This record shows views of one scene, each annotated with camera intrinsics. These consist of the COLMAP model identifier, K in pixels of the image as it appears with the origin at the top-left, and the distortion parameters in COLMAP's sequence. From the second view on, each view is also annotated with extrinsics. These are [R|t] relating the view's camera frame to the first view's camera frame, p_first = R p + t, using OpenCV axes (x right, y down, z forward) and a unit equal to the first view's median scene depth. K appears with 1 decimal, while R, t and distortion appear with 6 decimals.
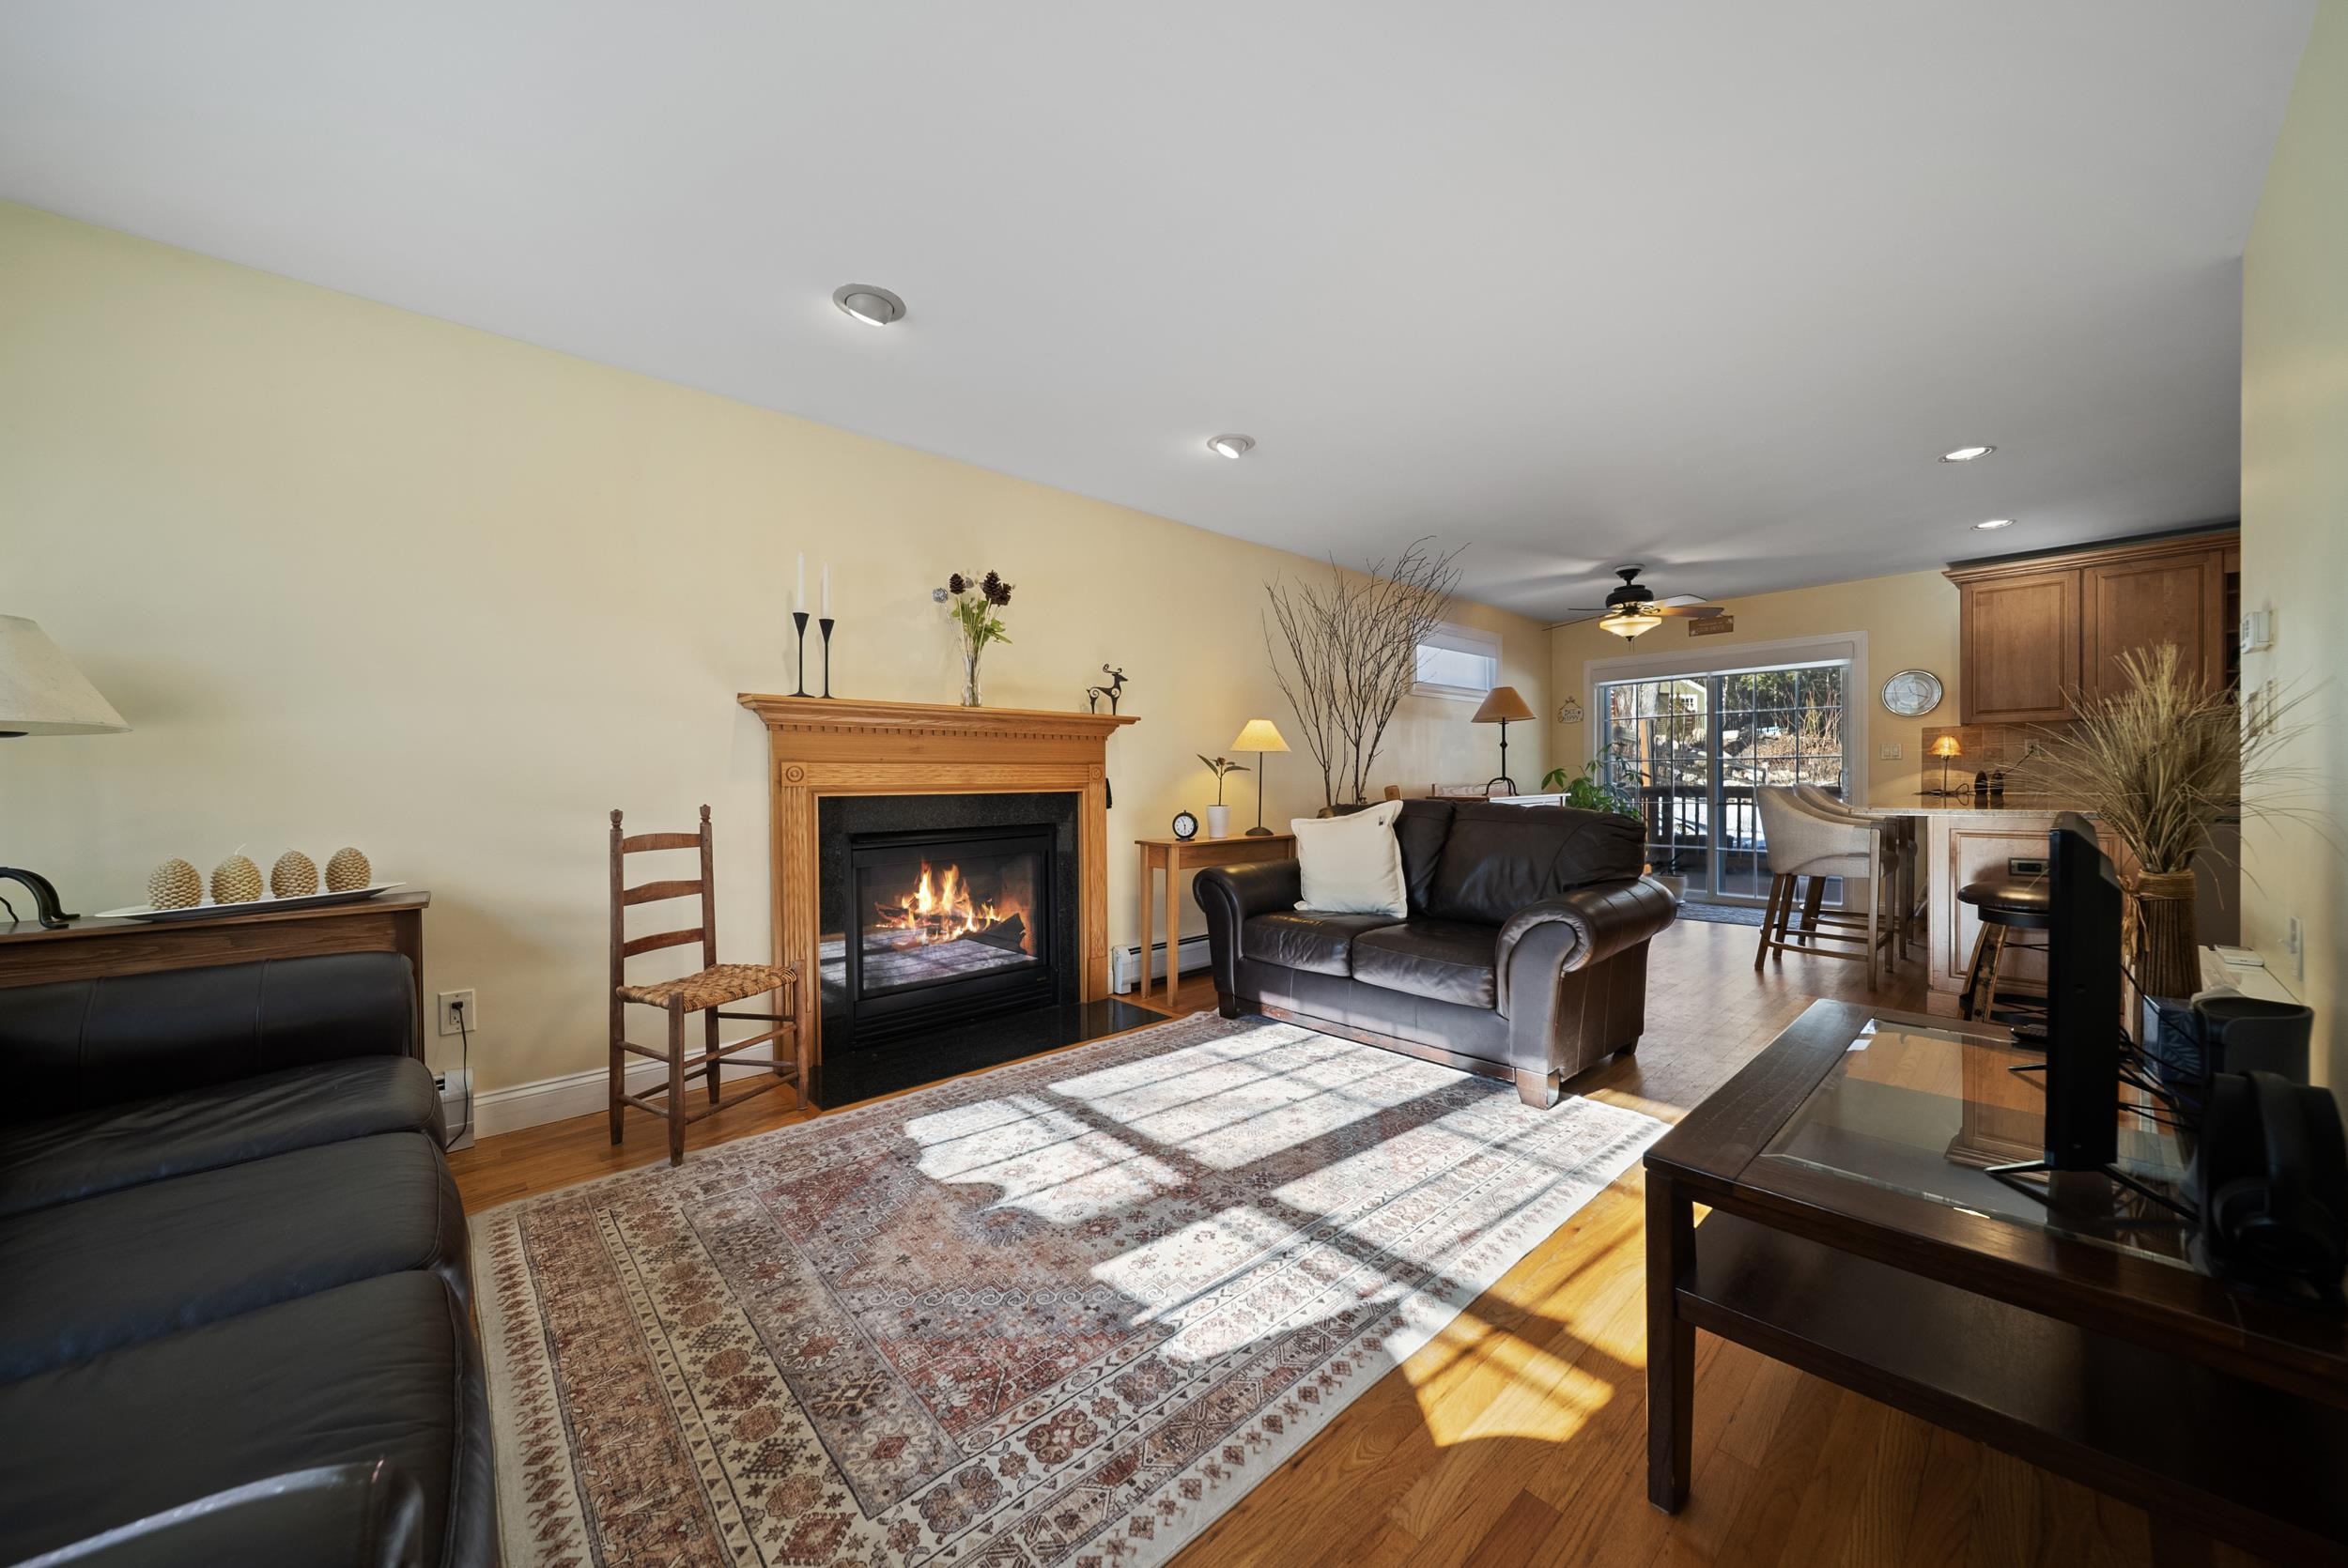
lens RADIAL K [[841.1, 0, 1170.2], [0, 841.1, 793.9], [0, 0, 1]] dist [-0.001942, -0.000198]
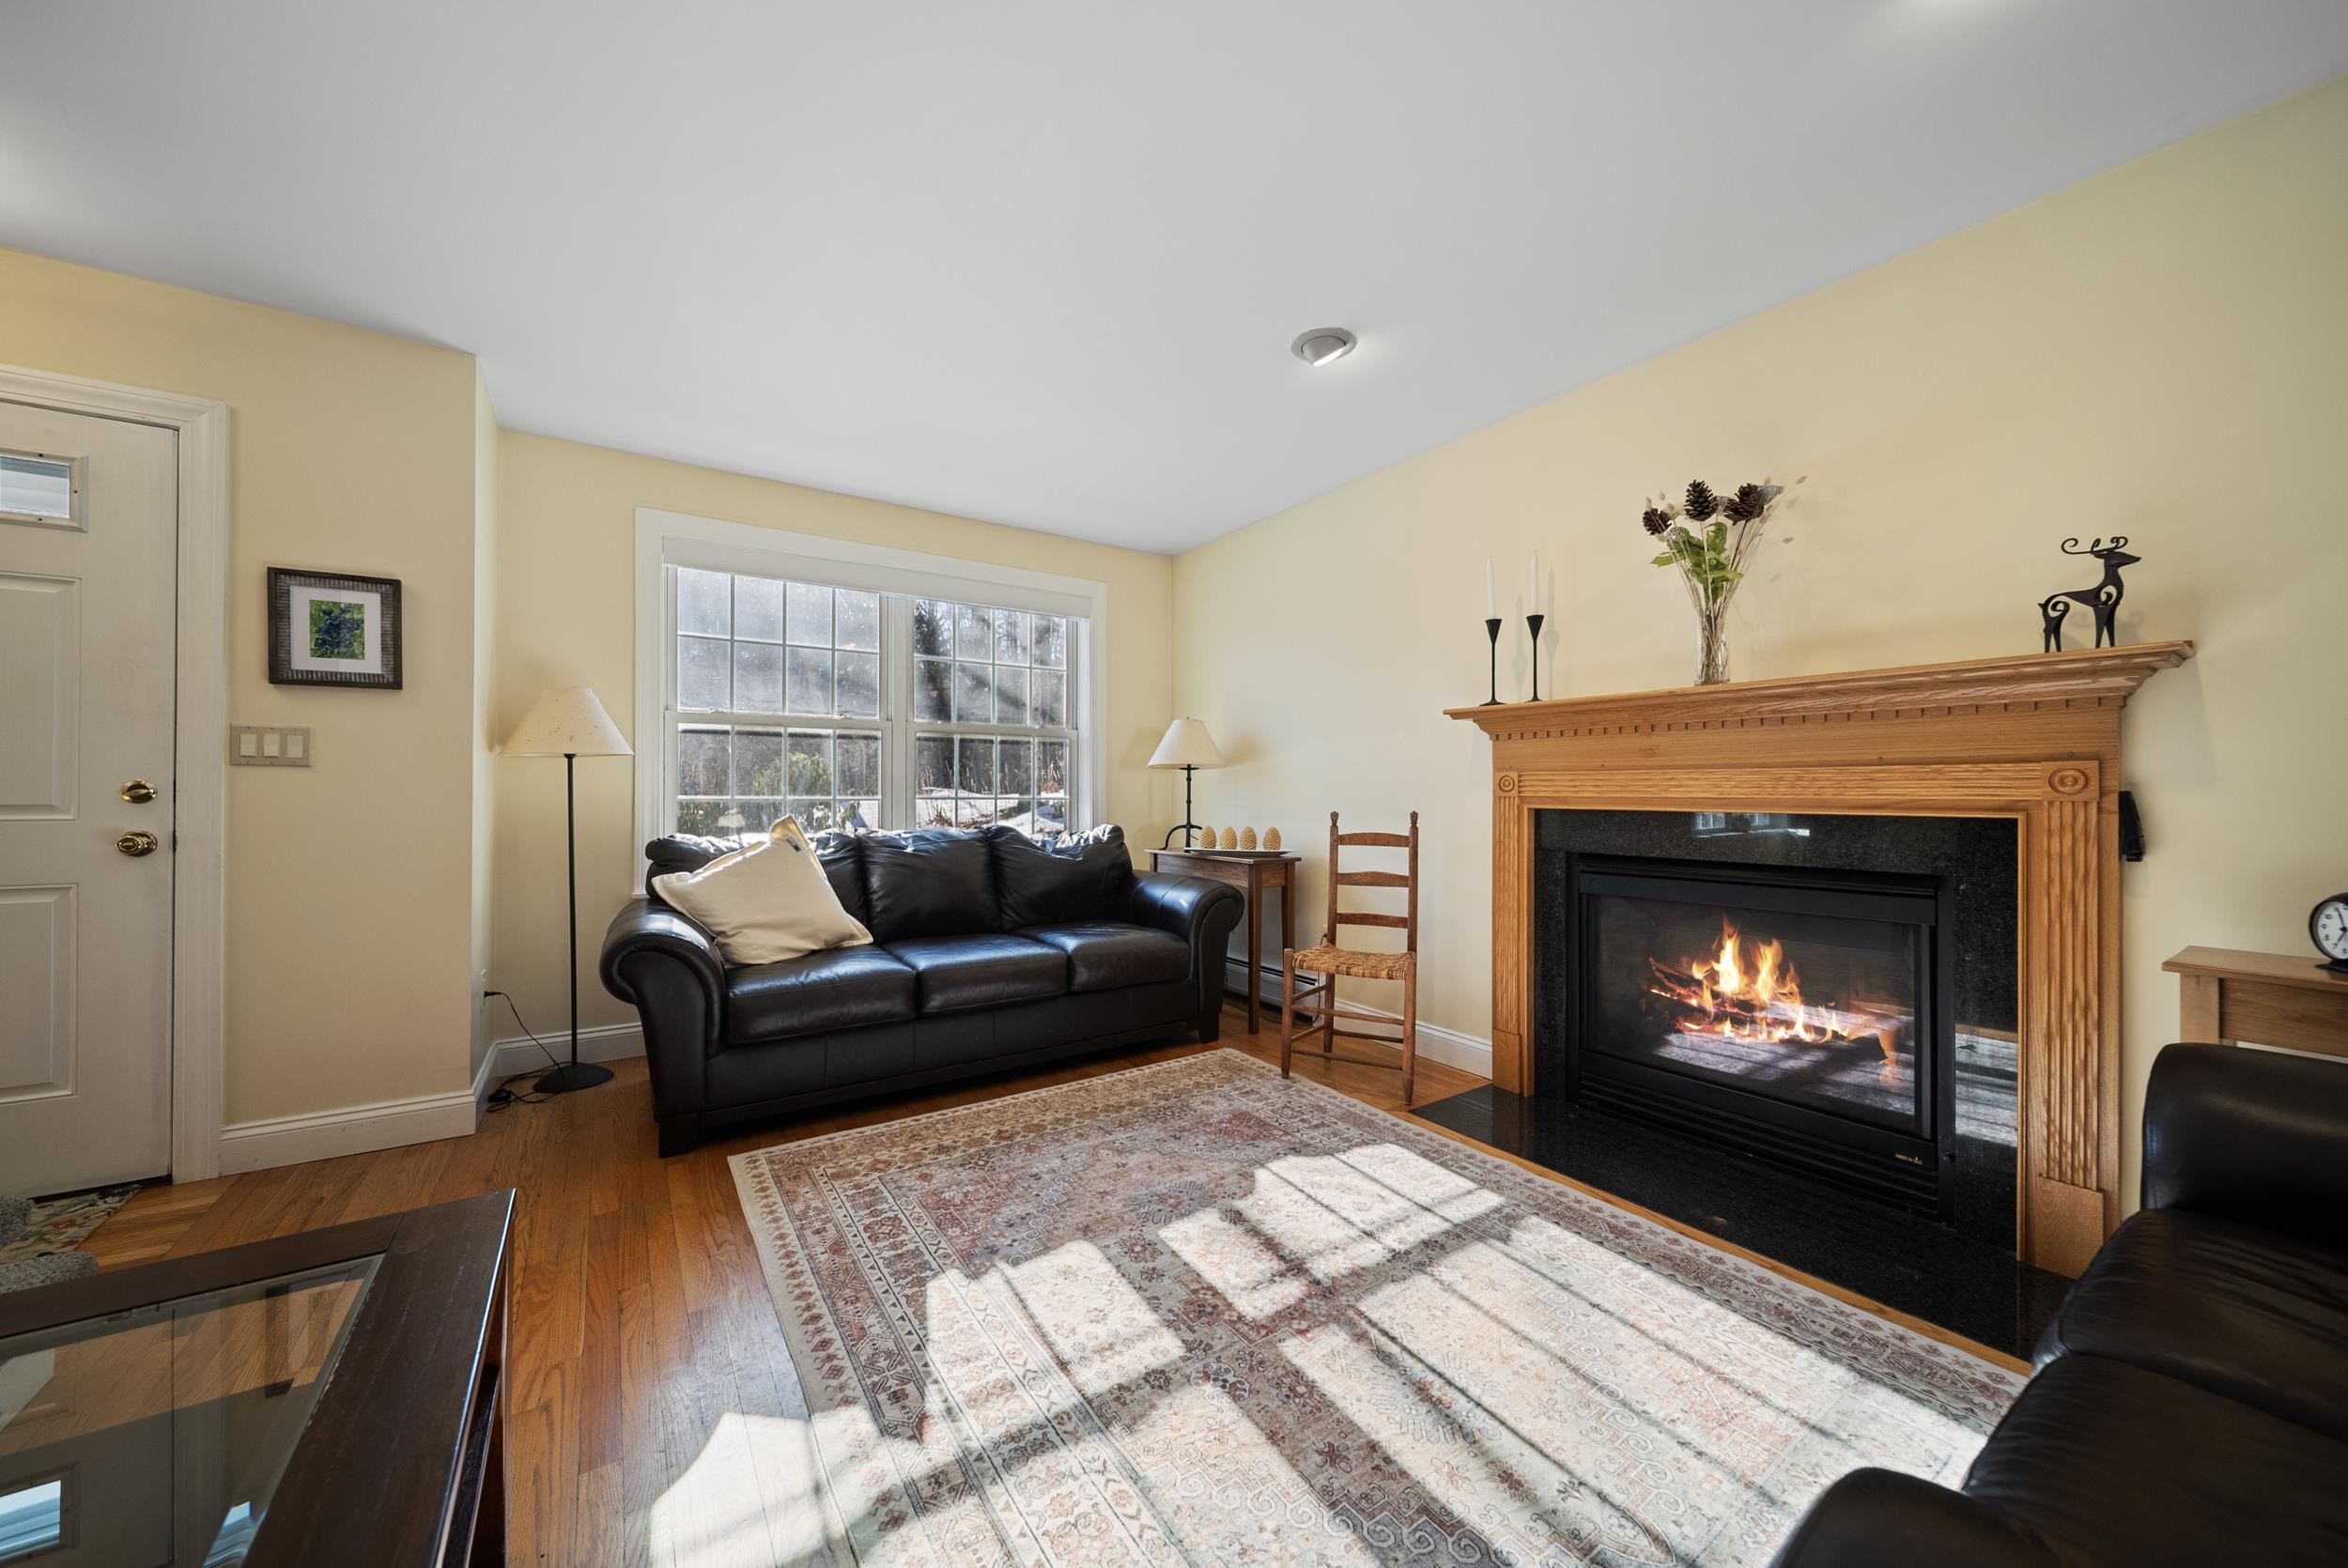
lens RADIAL K [[827.6, 0, 1167.7], [0, 827.6, 788.7], [0, 0, 1]] dist [-0.000690, -0.000092]
pose [[-0.139117, 0.004030, -0.990268, 0.619012], [-0.018936, 0.999798, 0.006729, -0.019264], [0.990095, 0.019688, -0.139013, 0.831369]]
